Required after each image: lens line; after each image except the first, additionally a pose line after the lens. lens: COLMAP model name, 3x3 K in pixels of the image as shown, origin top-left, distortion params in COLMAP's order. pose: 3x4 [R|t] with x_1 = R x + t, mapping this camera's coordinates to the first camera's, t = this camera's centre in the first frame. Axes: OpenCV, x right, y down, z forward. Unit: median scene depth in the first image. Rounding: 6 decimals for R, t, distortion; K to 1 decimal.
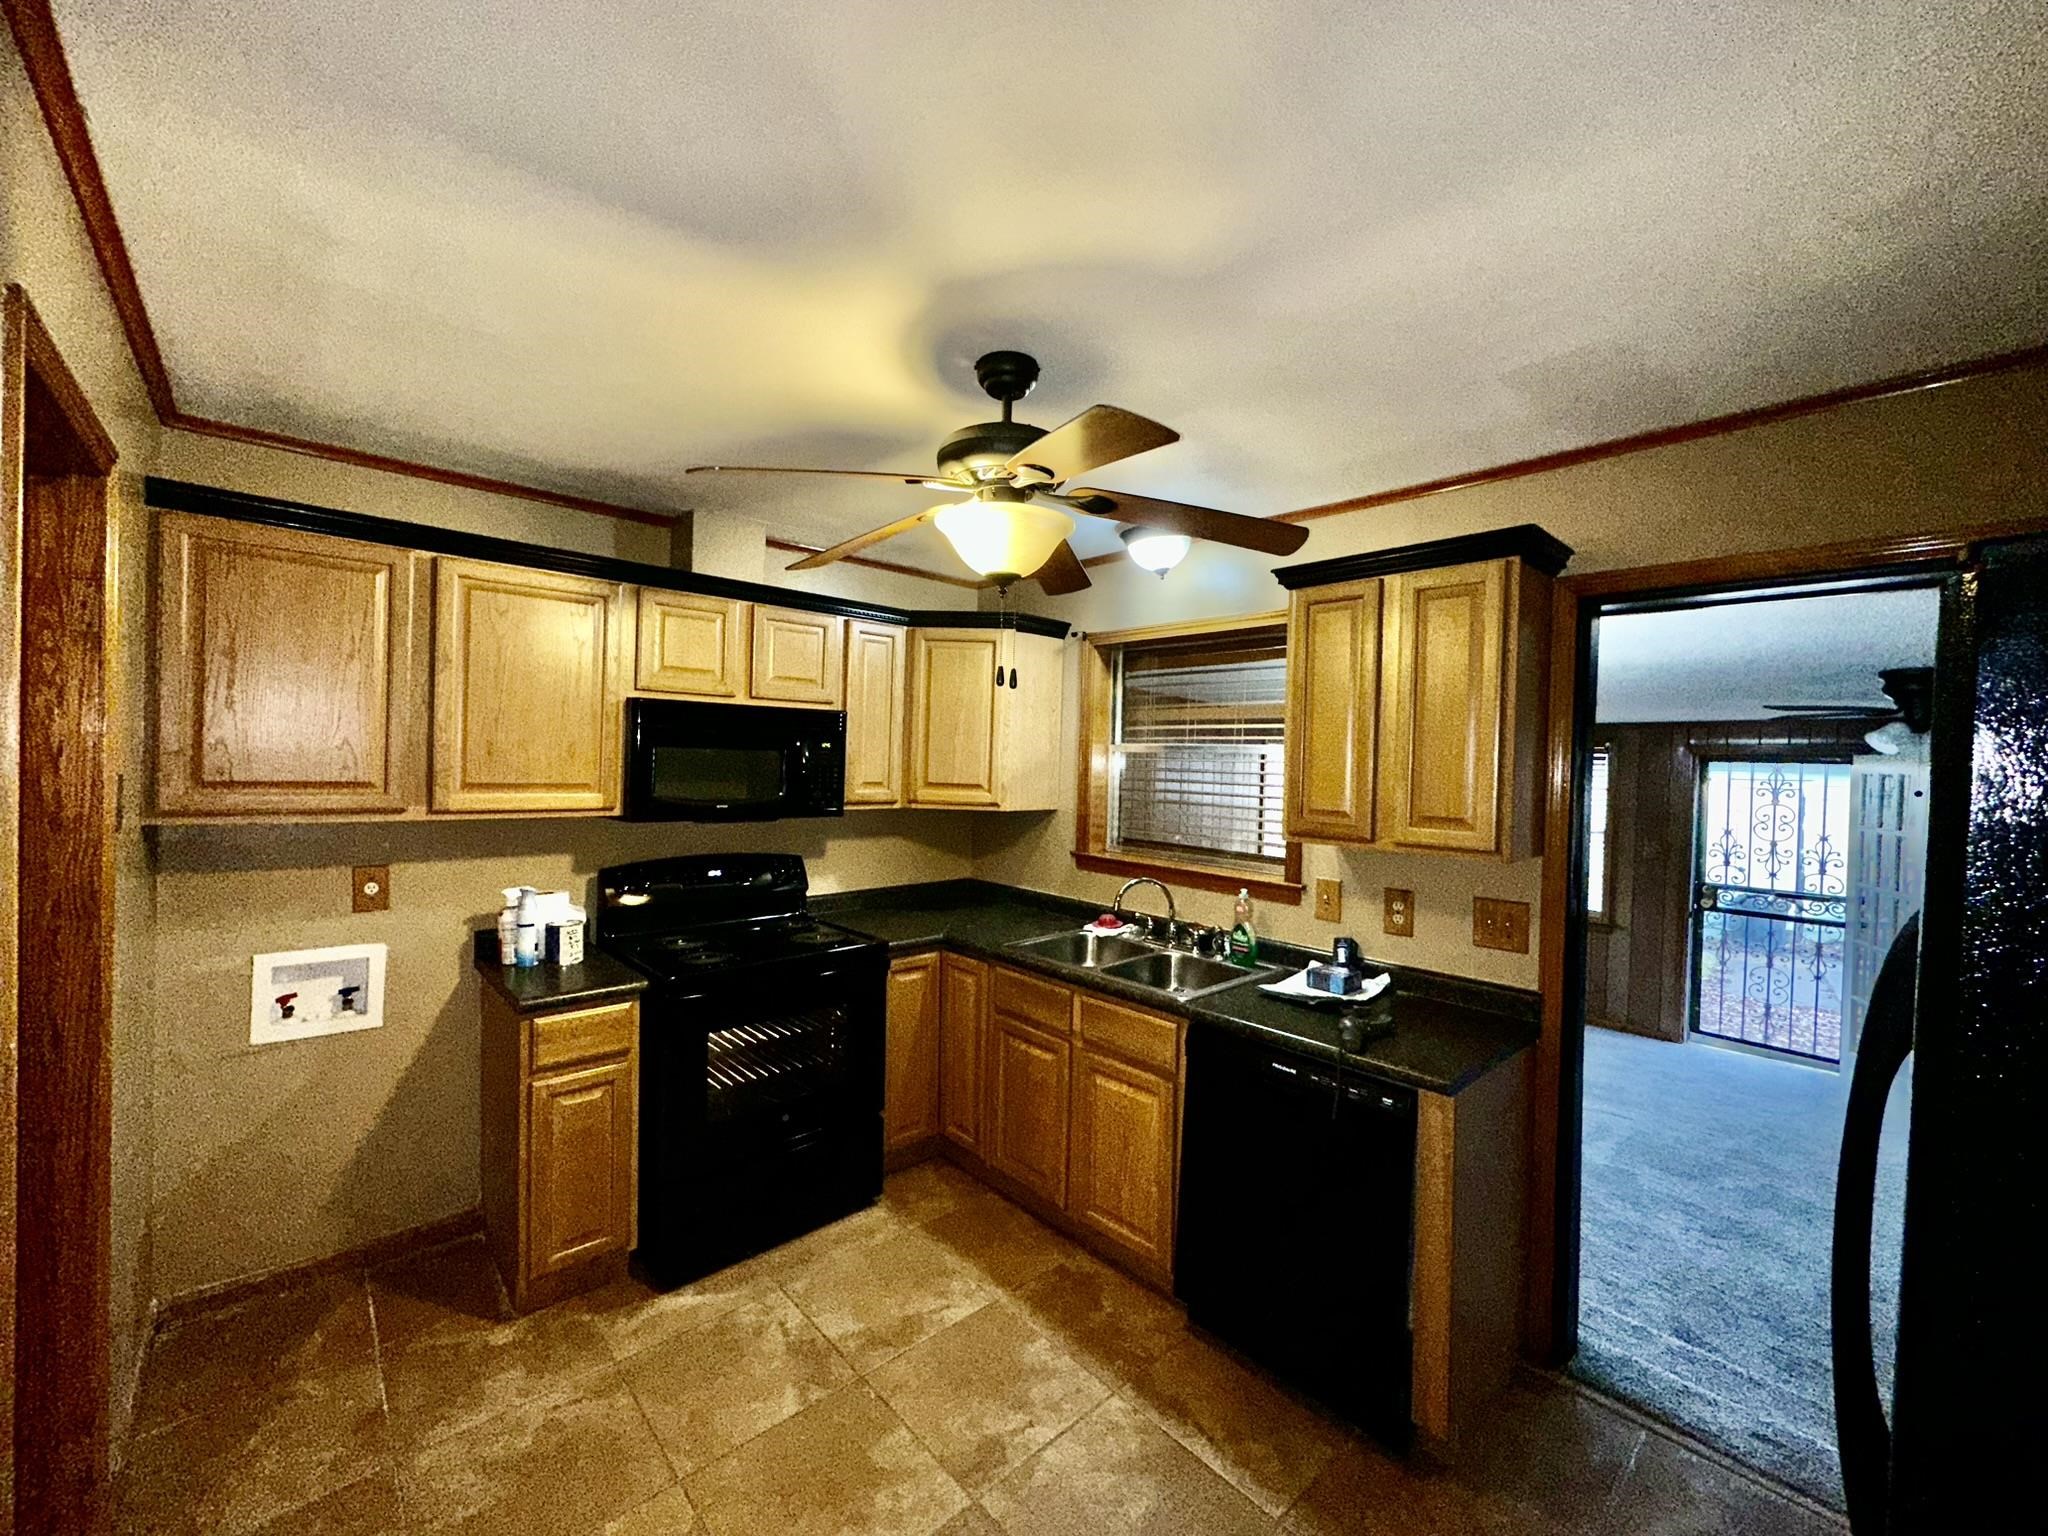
lens RADIAL K [[818.3, 0, 1029.6], [0, 818.3, 764.6], [0, 0, 1]] dist [-0.010039, 0.000407]
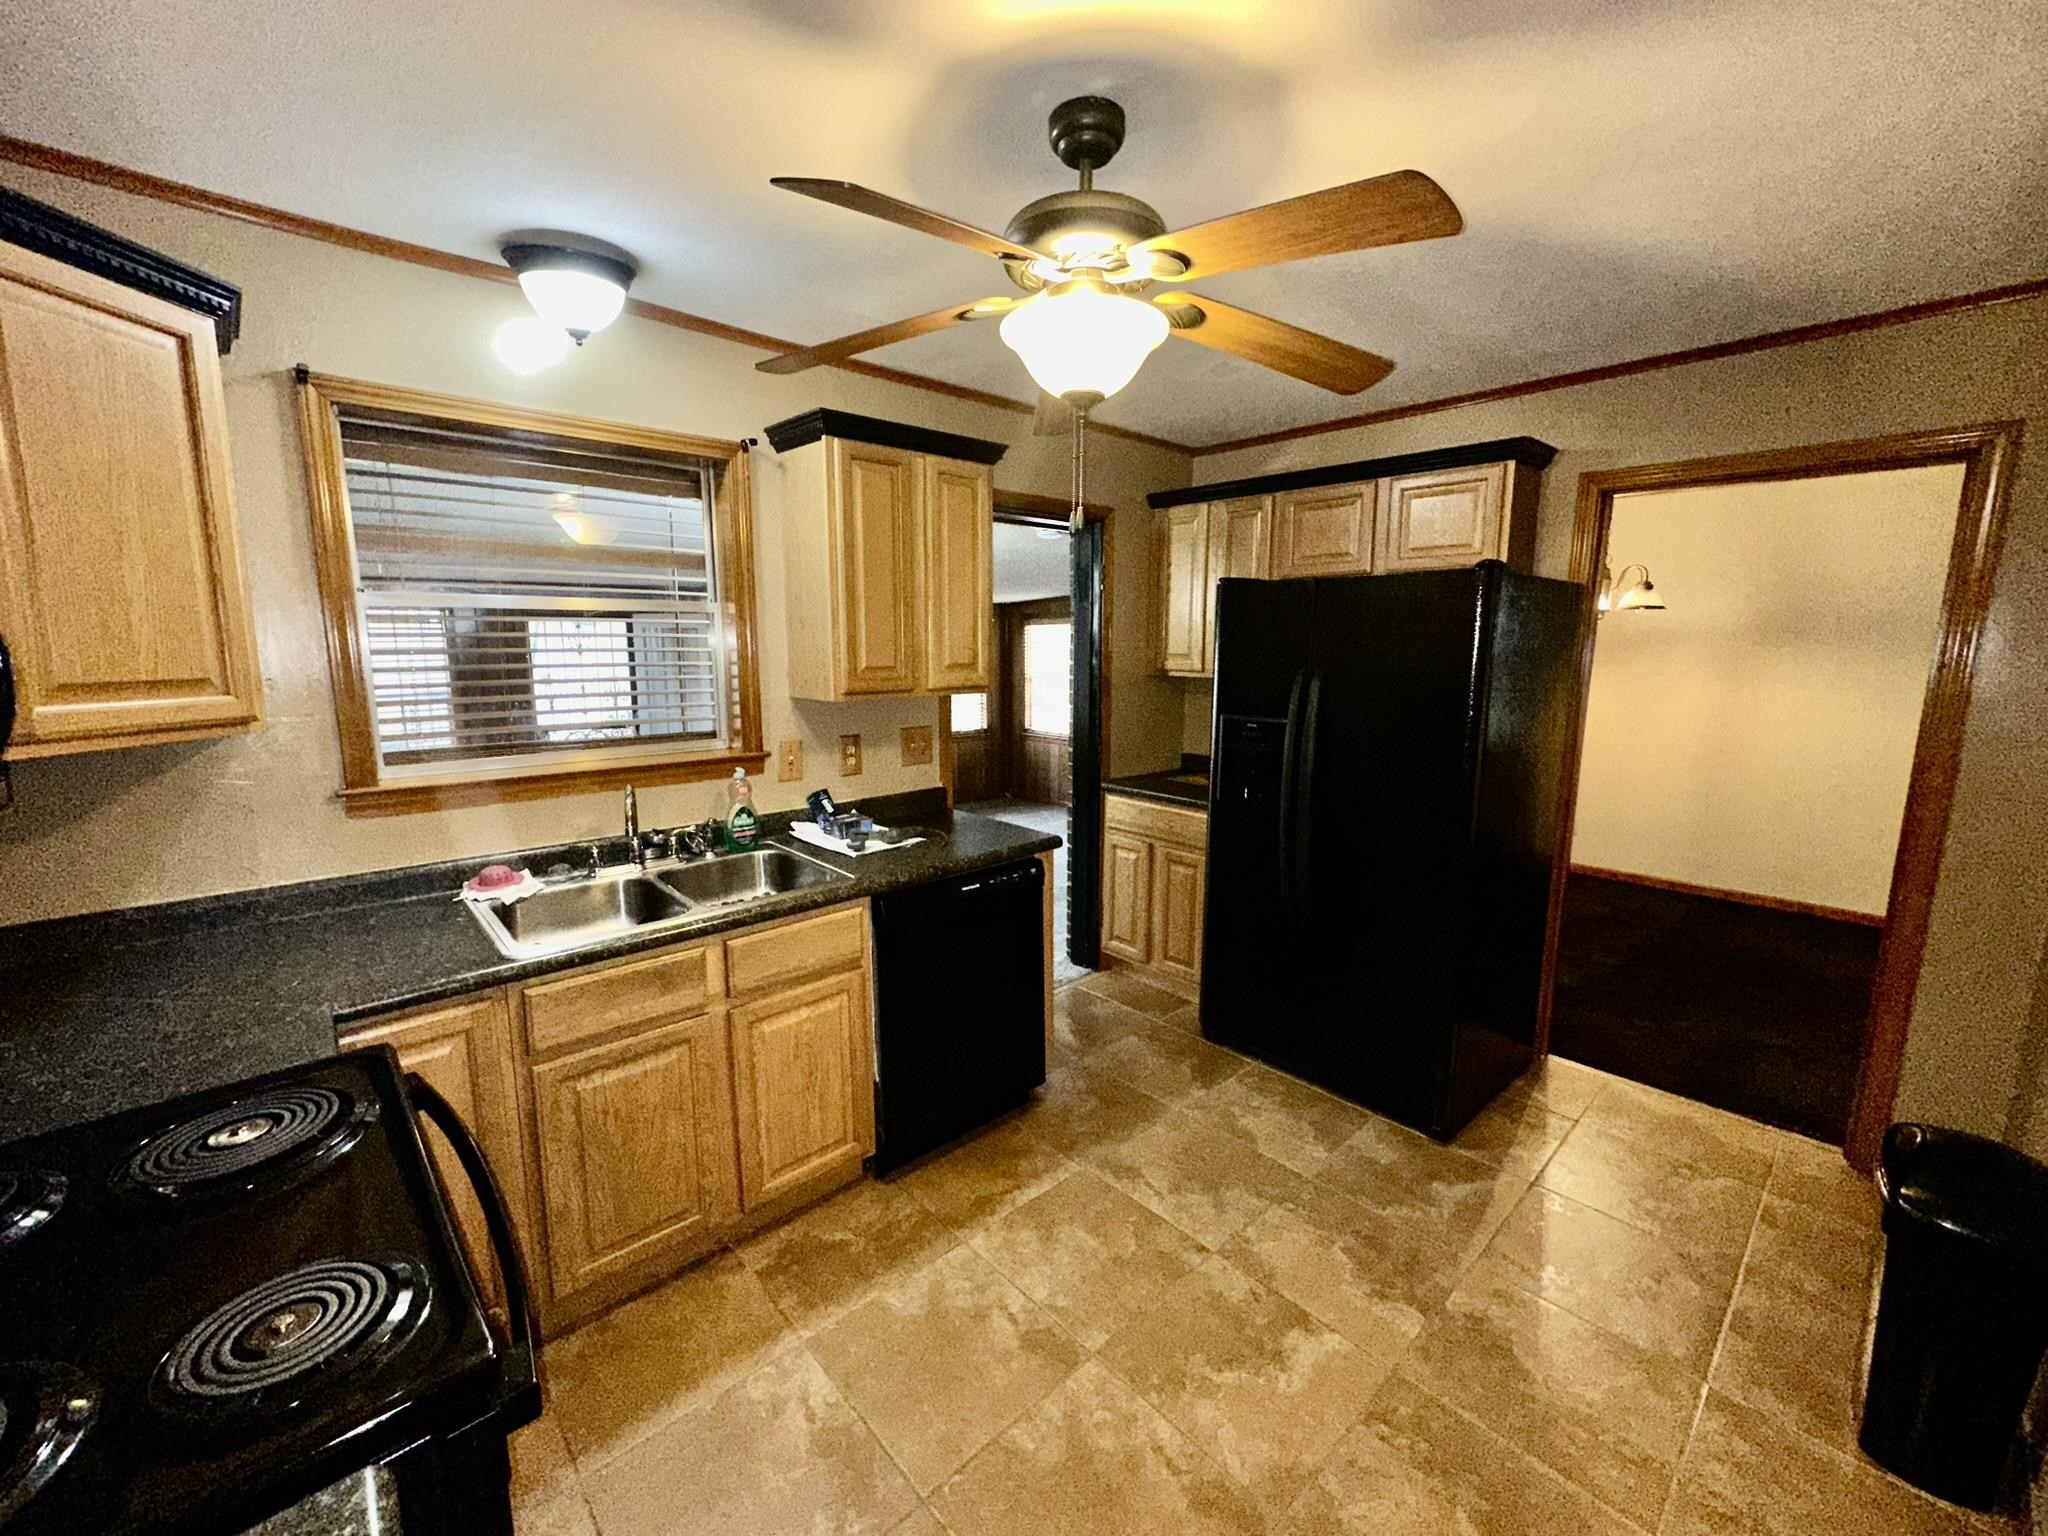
lens RADIAL K [[818.3, 0, 1018.7], [0, 818.3, 770.2], [0, 0, 1]] dist [-0.010039, 0.000407]
pose [[-0.000187, -0.183270, 0.983063, -0.665025], [0.007893, 0.983032, 0.183266, -0.004834], [-0.999969, 0.007794, 0.001262, 0.766265]]
